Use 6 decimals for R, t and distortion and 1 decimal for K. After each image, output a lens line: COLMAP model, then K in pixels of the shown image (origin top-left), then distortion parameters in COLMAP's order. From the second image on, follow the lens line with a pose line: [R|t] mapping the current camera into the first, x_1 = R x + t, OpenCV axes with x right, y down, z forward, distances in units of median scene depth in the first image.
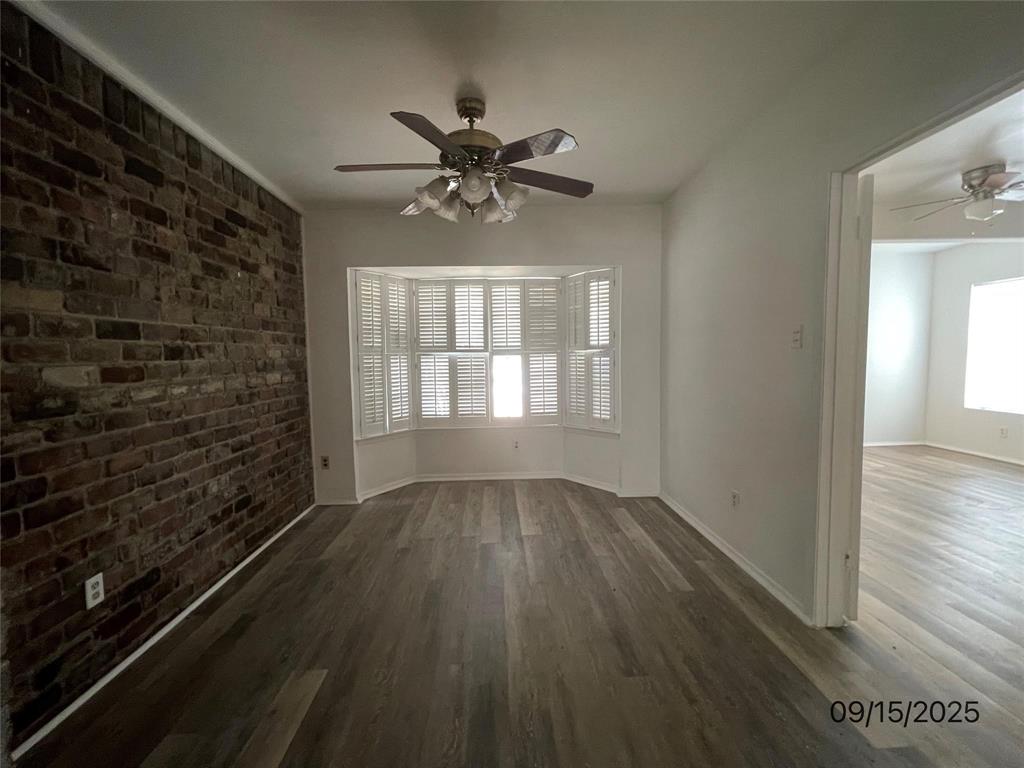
lens RADIAL K [[411.8, 0, 511.0], [0, 411.8, 380.8], [0, 0, 1]] dist [0.000266, 0.000084]
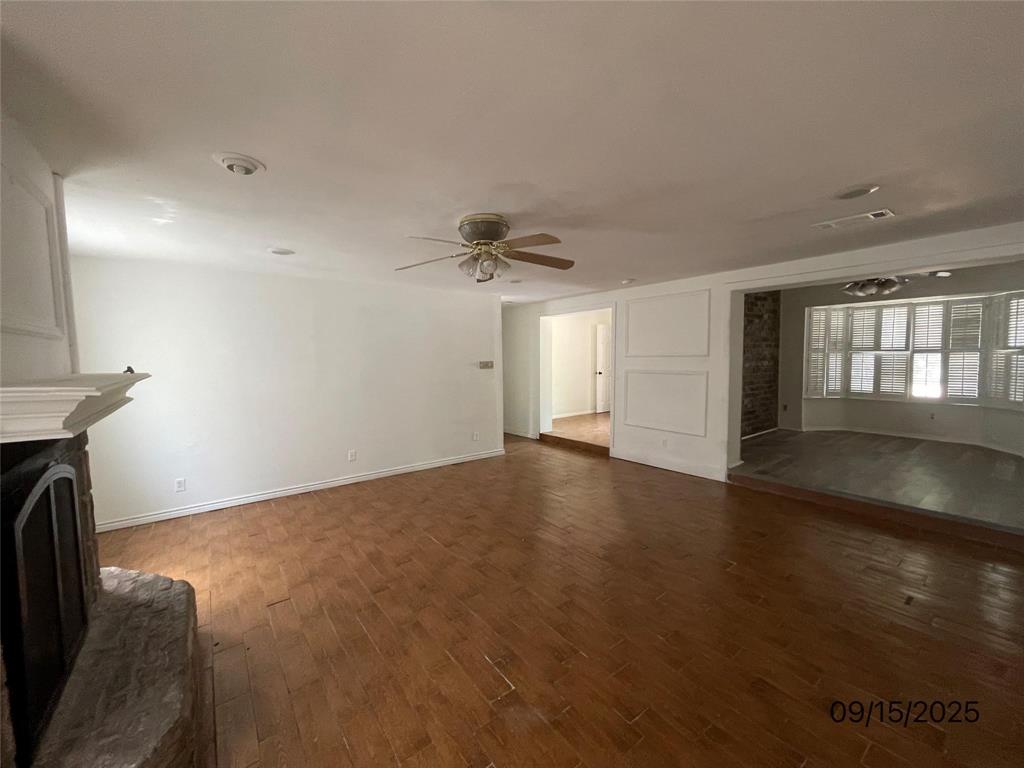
lens RADIAL K [[411.8, 0, 511.0], [0, 411.8, 380.8], [0, 0, 1]] dist [0.000266, 0.000084]
pose [[0.579071, 0.058892, -0.813148, 0.348587], [-0.048297, 0.998114, 0.037895, 0.053886], [0.813846, 0.017328, 0.580823, -1.102454]]
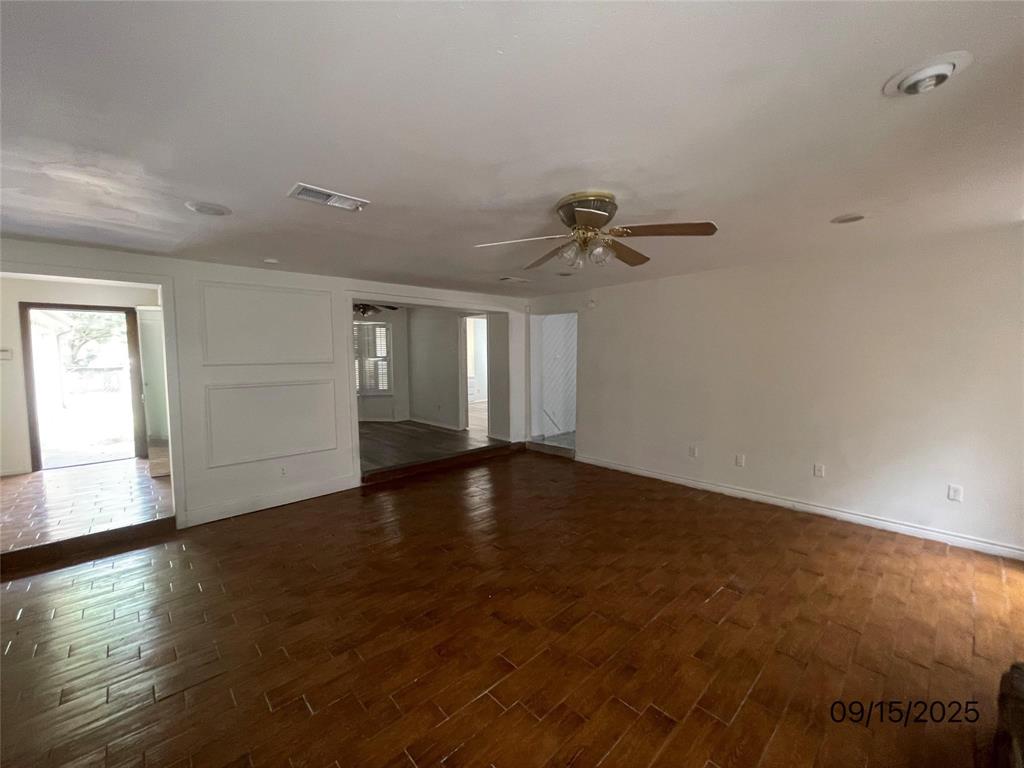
lens RADIAL K [[411.8, 0, 511.0], [0, 411.8, 380.8], [0, 0, 1]] dist [0.000266, 0.000084]
pose [[0.757900, -0.033505, 0.651510, -0.692658], [0.041479, 0.999134, 0.003130, 0.066677], [-0.651051, 0.024652, 0.758634, -1.115901]]
